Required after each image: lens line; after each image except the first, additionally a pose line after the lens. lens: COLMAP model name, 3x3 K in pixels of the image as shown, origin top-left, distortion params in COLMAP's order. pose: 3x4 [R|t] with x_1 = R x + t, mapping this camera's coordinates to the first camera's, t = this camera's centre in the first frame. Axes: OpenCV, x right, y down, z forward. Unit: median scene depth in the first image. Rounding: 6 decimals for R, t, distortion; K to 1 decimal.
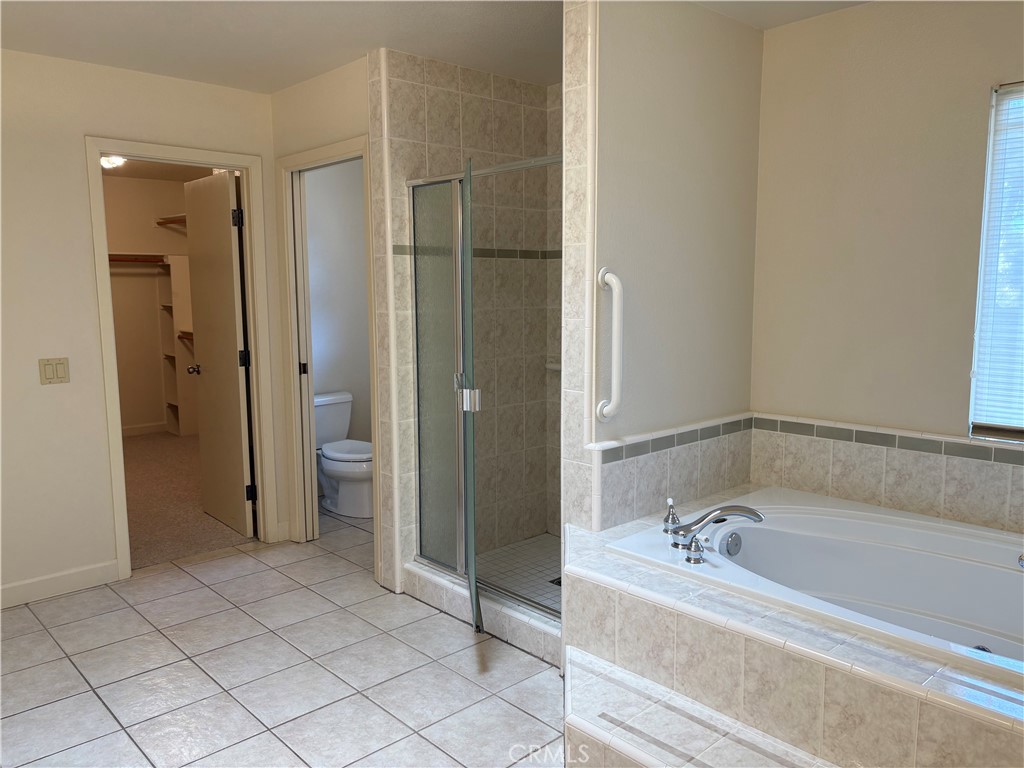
lens RADIAL K [[774.9, 0, 513.5], [0, 774.9, 383.6], [0, 0, 1]] dist [0.043118, -0.053754]
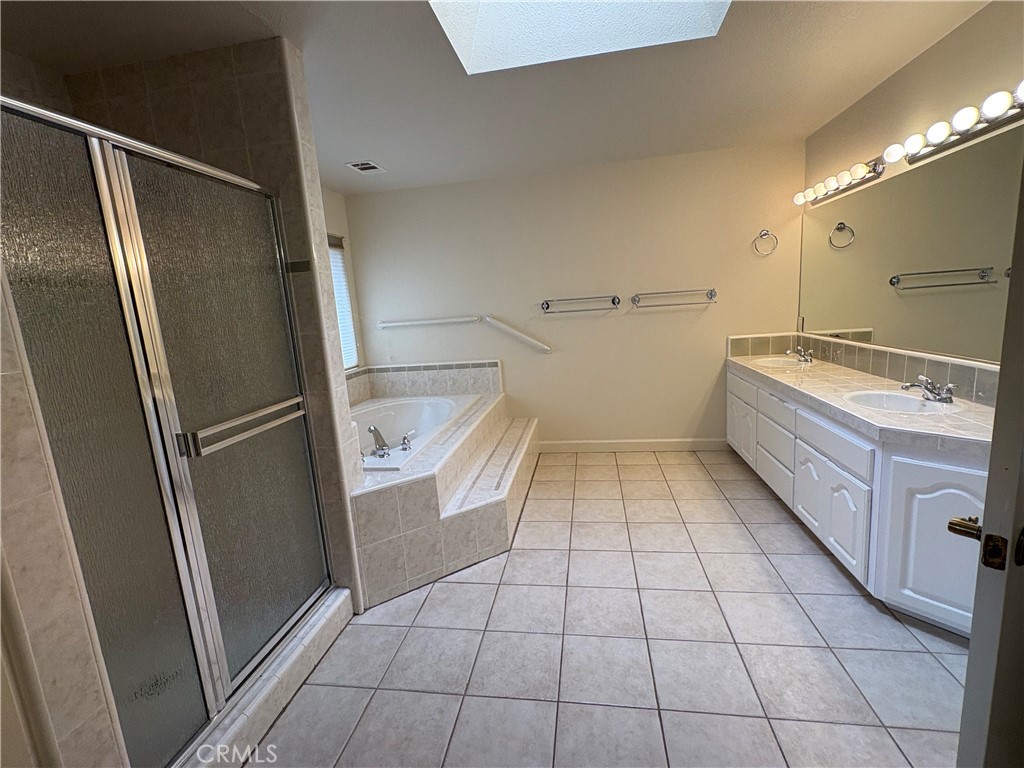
lens RADIAL K [[465.1, 0, 512.5], [0, 465.1, 385.3], [0, 0, 1]] dist [0.003596, -0.001245]
pose [[-0.611148, -0.083298, 0.787121, -0.816502], [0.174306, 0.955871, 0.236493, -0.147448], [-0.772085, 0.281732, -0.569659, 1.421635]]
